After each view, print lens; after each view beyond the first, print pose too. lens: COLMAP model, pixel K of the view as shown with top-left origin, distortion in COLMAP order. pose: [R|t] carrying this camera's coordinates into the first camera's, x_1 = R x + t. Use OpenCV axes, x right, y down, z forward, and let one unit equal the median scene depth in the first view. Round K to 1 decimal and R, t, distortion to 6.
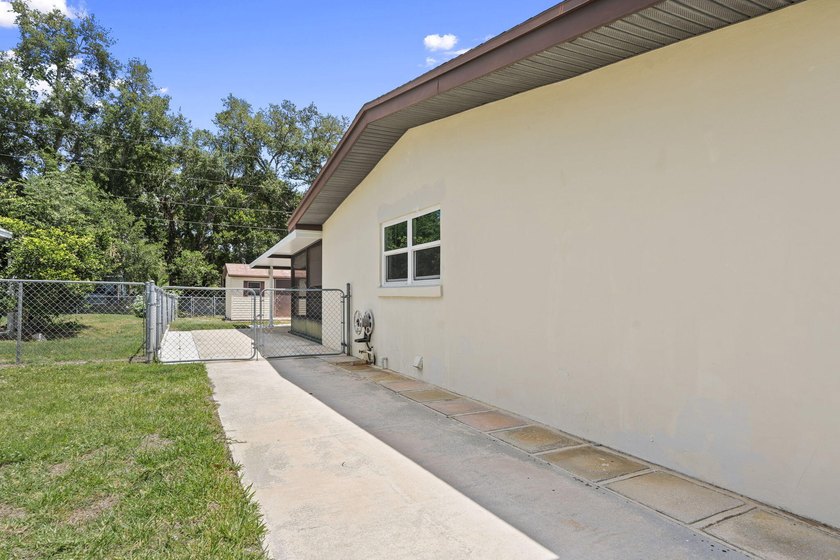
lens RADIAL K [[472.8, 0, 415.0], [0, 472.8, 289.7], [0, 0, 1]] dist [-0.009545, -0.000797]
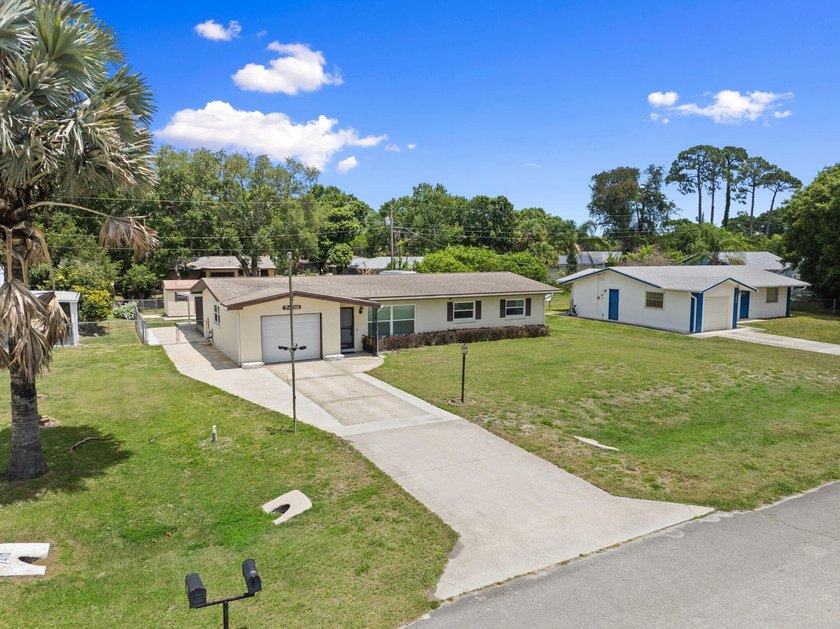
lens RADIAL K [[591.2, 0, 417.1], [0, 591.2, 318.0], [0, 0, 1]] dist [-0.036909, -0.000504]
pose [[0.999554, 0.002120, 0.029790, 0.330956], [-0.005969, 0.991535, 0.129702, -0.155272], [-0.029263, -0.129822, 0.991105, -0.840196]]
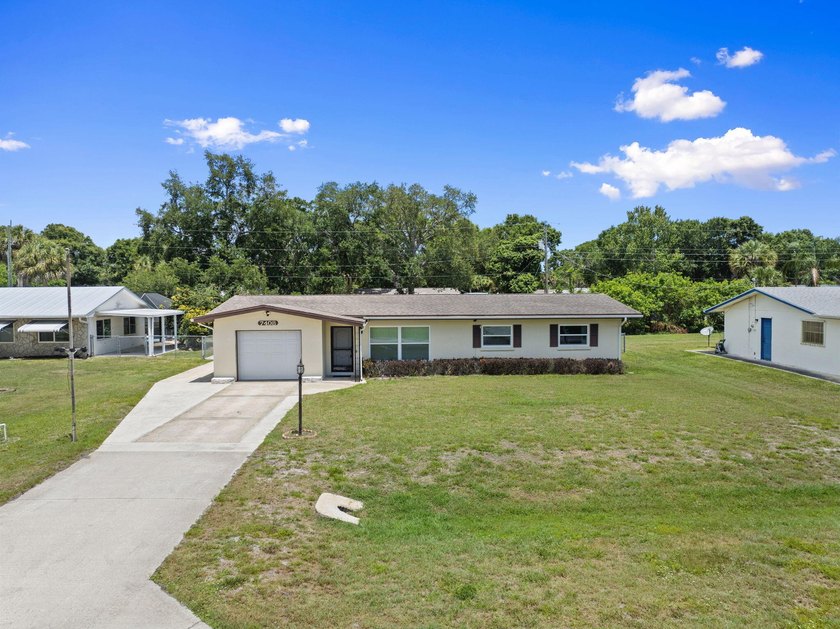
lens RADIAL K [[591.2, 0, 417.1], [0, 591.2, 318.0], [0, 0, 1]] dist [-0.036909, -0.000504]
pose [[0.904553, 0.018593, -0.425956, 0.730310], [0.008802, 0.998021, 0.062255, -0.111652], [0.426271, -0.060062, 0.902599, -0.619967]]
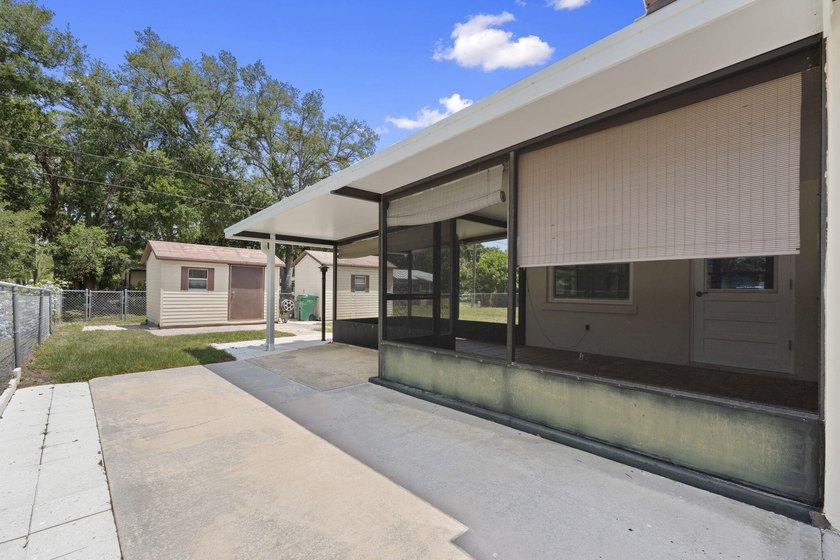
lens RADIAL K [[375.7, 0, 414.3], [0, 375.7, 290.6], [0, 0, 1]] dist [-0.014264, 0.000144]
pose [[0.960304, 0.007906, 0.278845, -0.149361], [-0.012041, 0.999841, 0.013120, 0.002699], [-0.278697, -0.015956, 0.960247, 0.311085]]
